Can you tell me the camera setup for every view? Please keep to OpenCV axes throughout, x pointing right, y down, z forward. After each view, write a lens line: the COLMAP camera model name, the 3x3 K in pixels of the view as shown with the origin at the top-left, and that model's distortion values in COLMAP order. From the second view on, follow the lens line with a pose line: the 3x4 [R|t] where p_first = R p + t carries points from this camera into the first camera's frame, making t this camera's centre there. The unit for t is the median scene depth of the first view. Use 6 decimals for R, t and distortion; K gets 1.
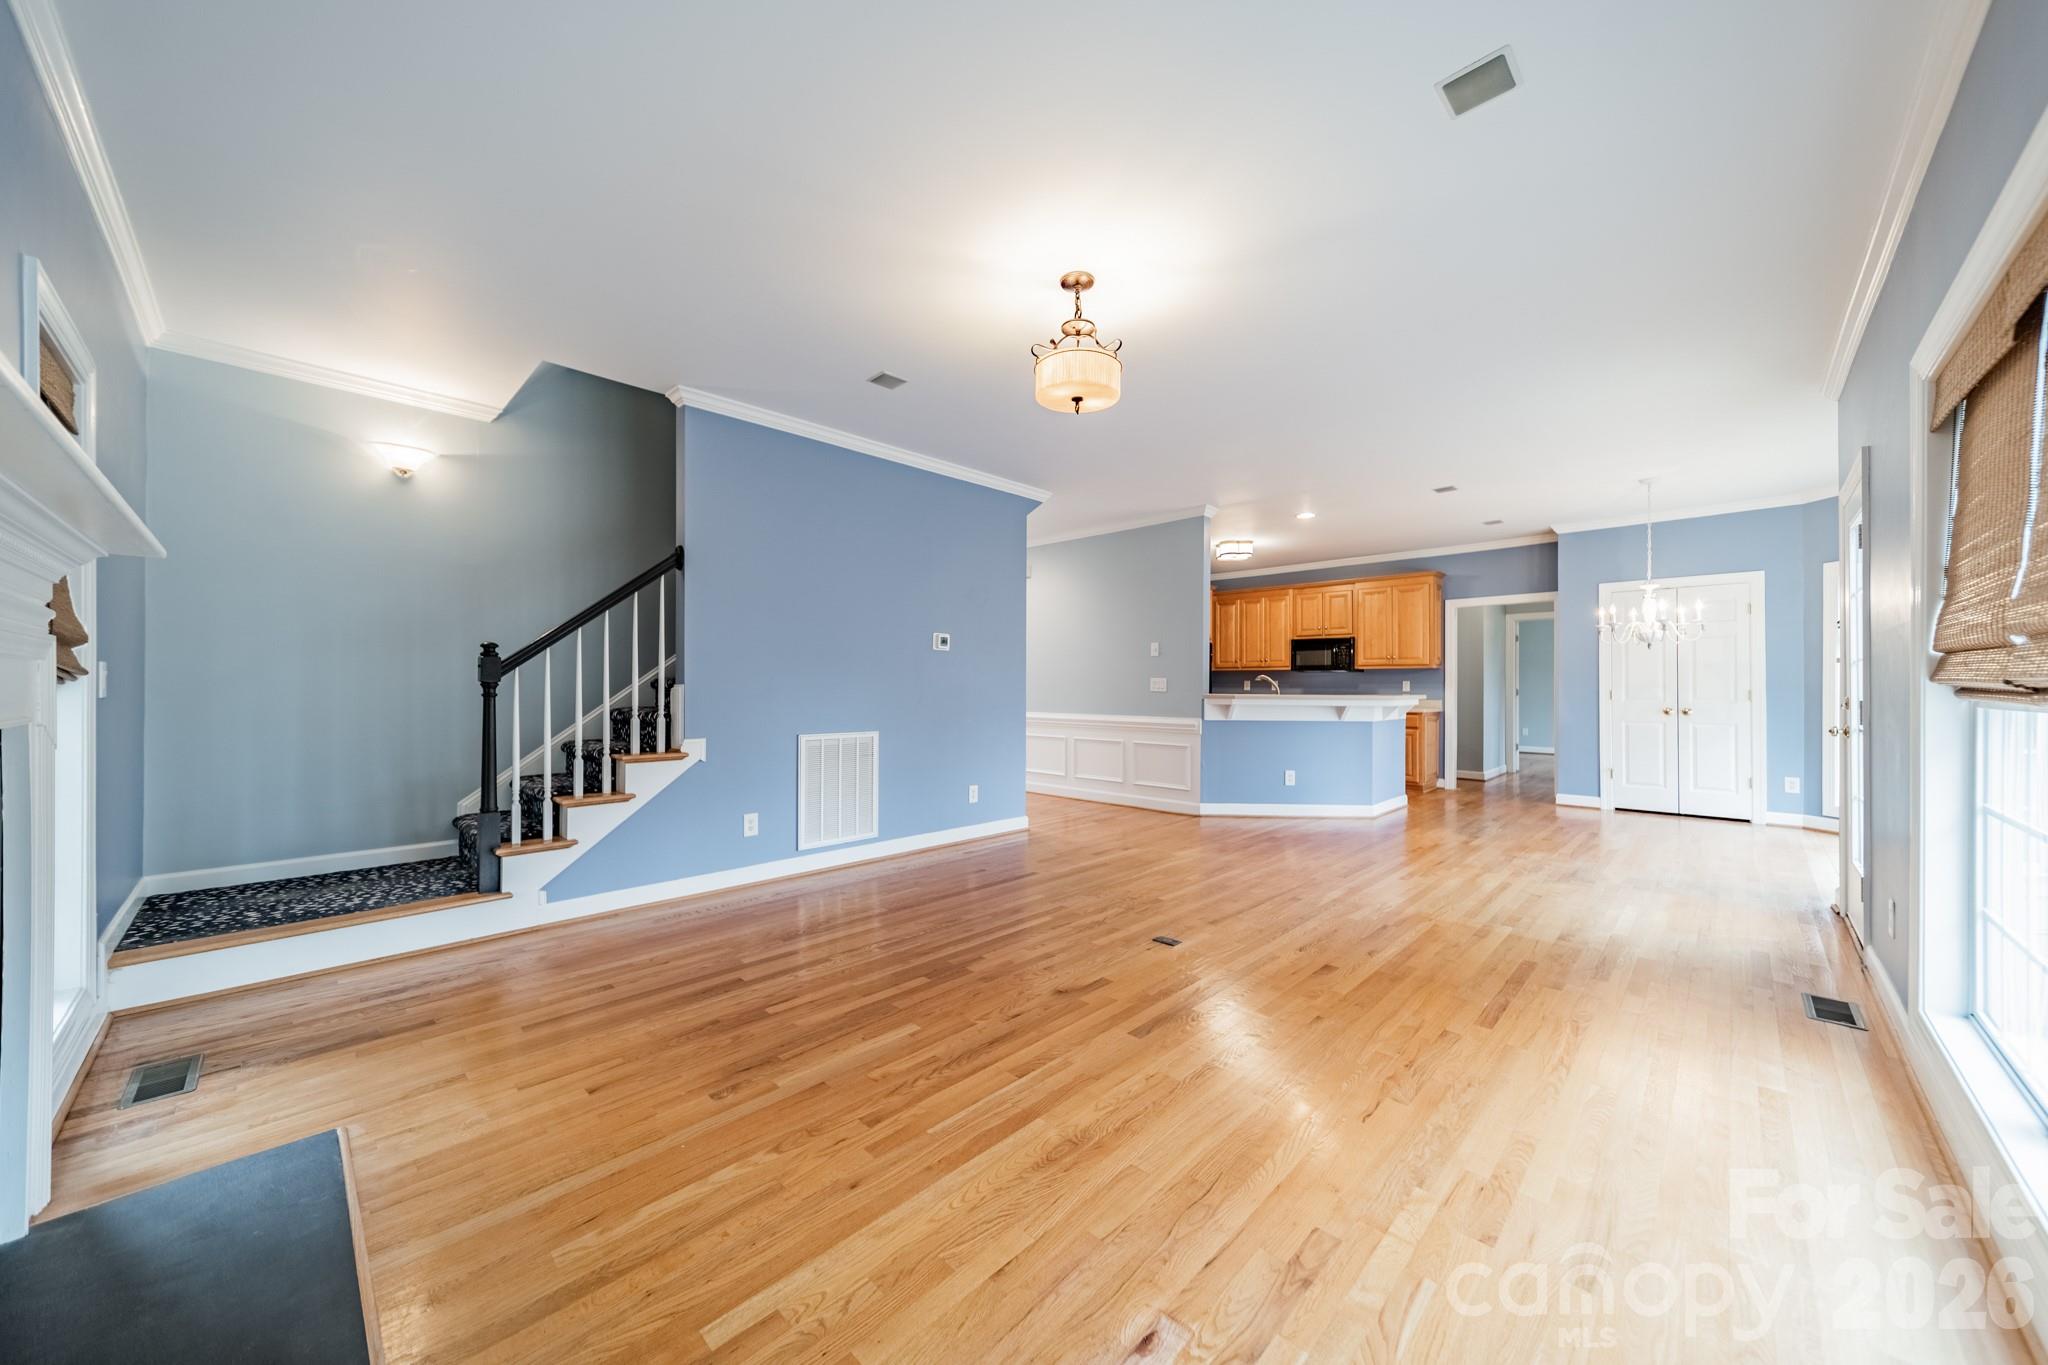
lens RADIAL K [[722.1, 0, 1022.6], [0, 722.1, 684.0], [0, 0, 1]] dist [0.007395, 0.000084]
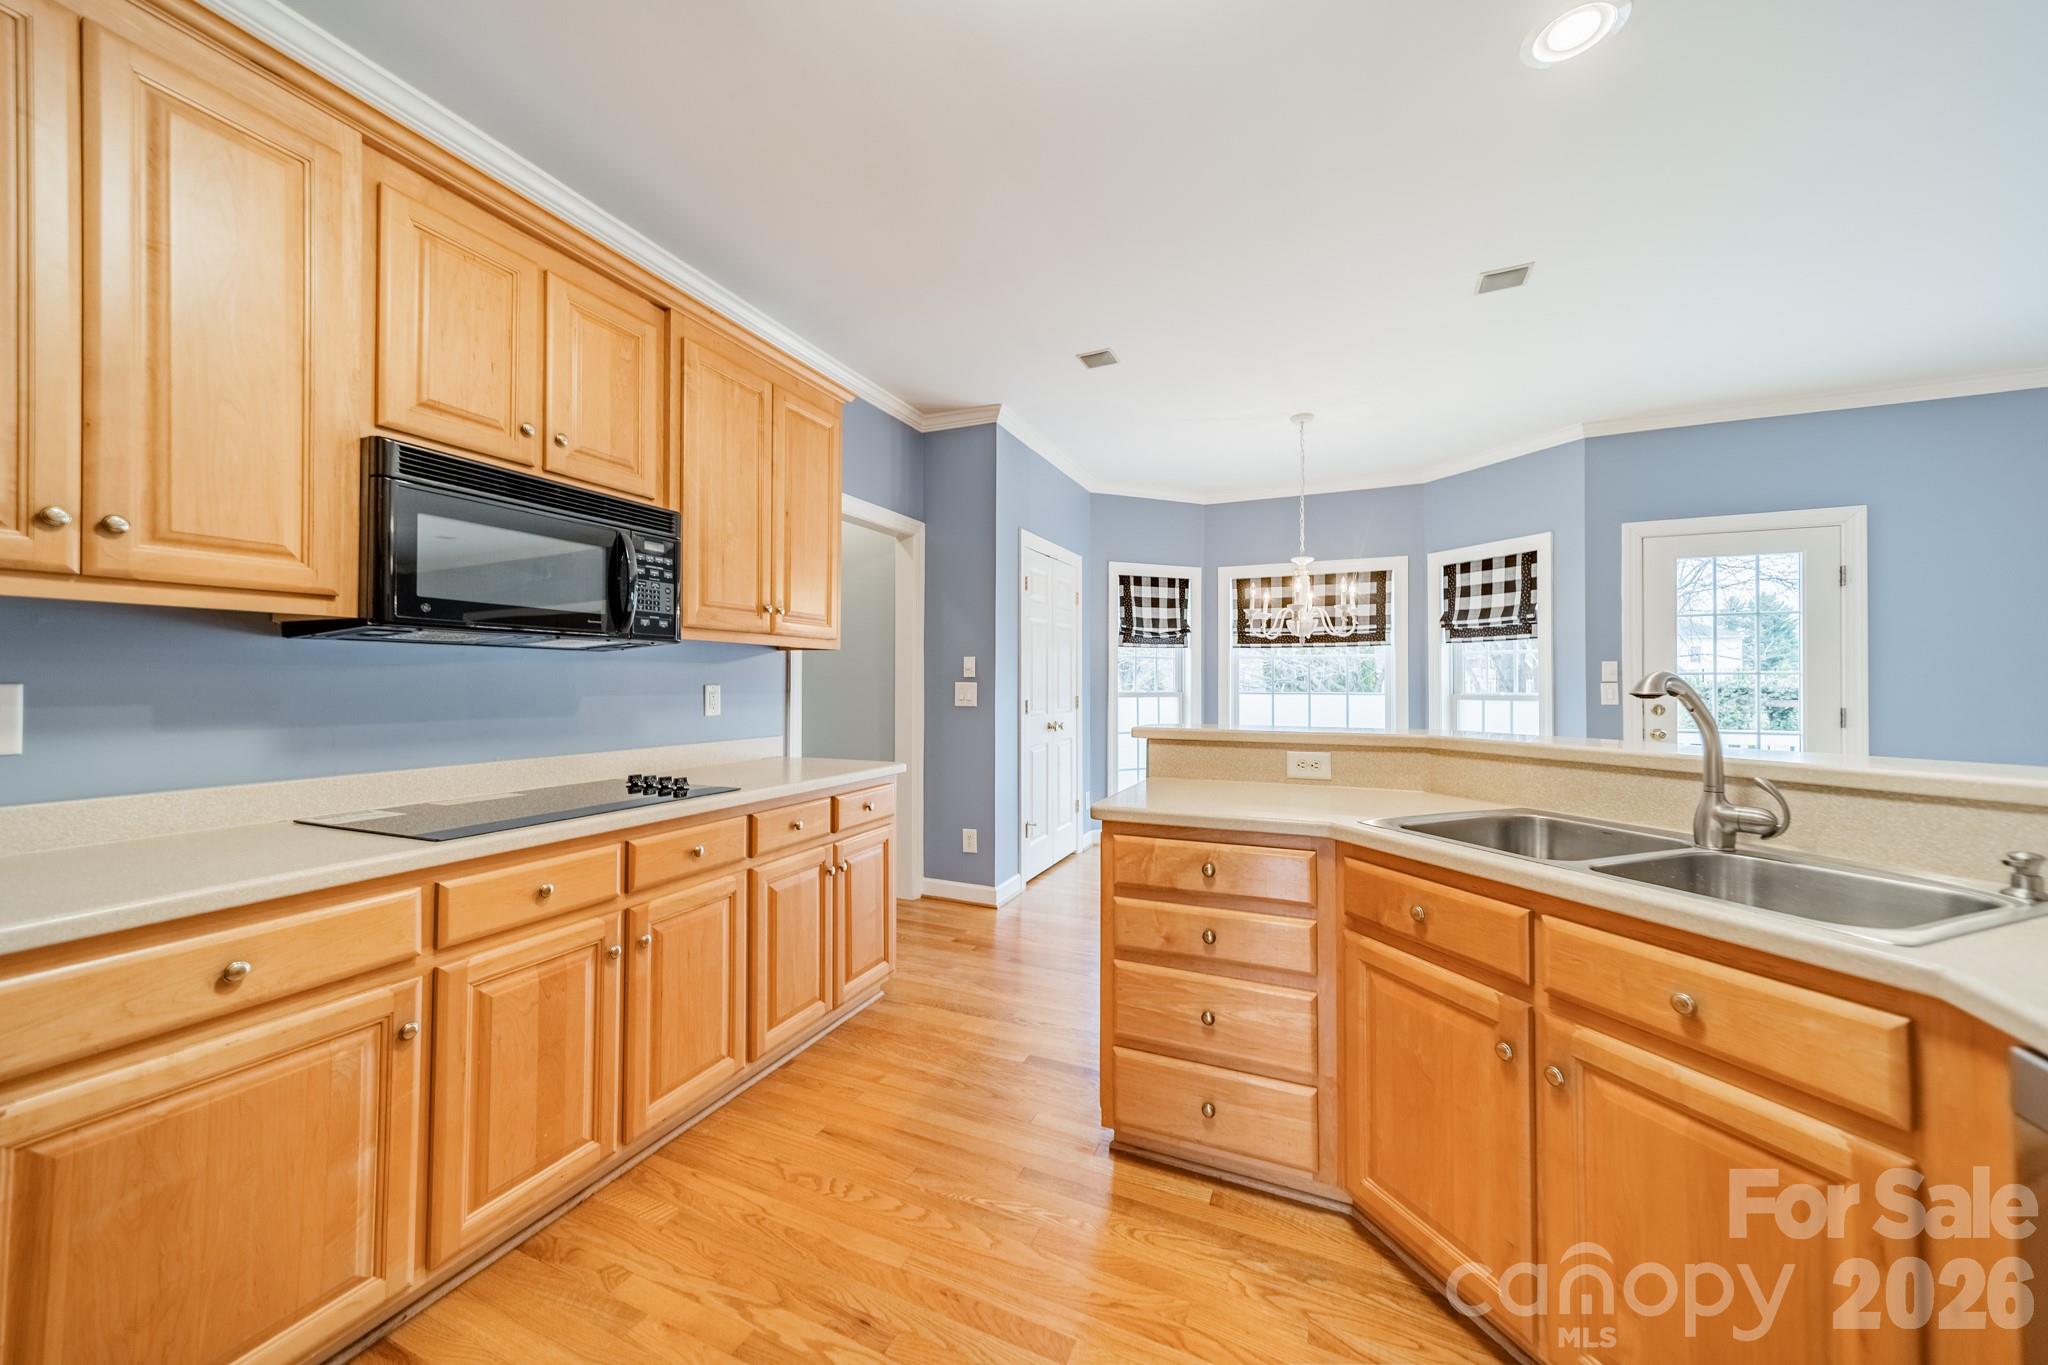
lens RADIAL K [[722.1, 0, 1021.2], [0, 722.1, 671.2], [0, 0, 1]] dist [0.007395, 0.000084]
pose [[-0.350562, 0.010902, 0.936476, 0.184435], [-0.003326, 0.999911, -0.012886, -0.006363], [-0.936534, -0.007632, -0.350494, 1.021447]]
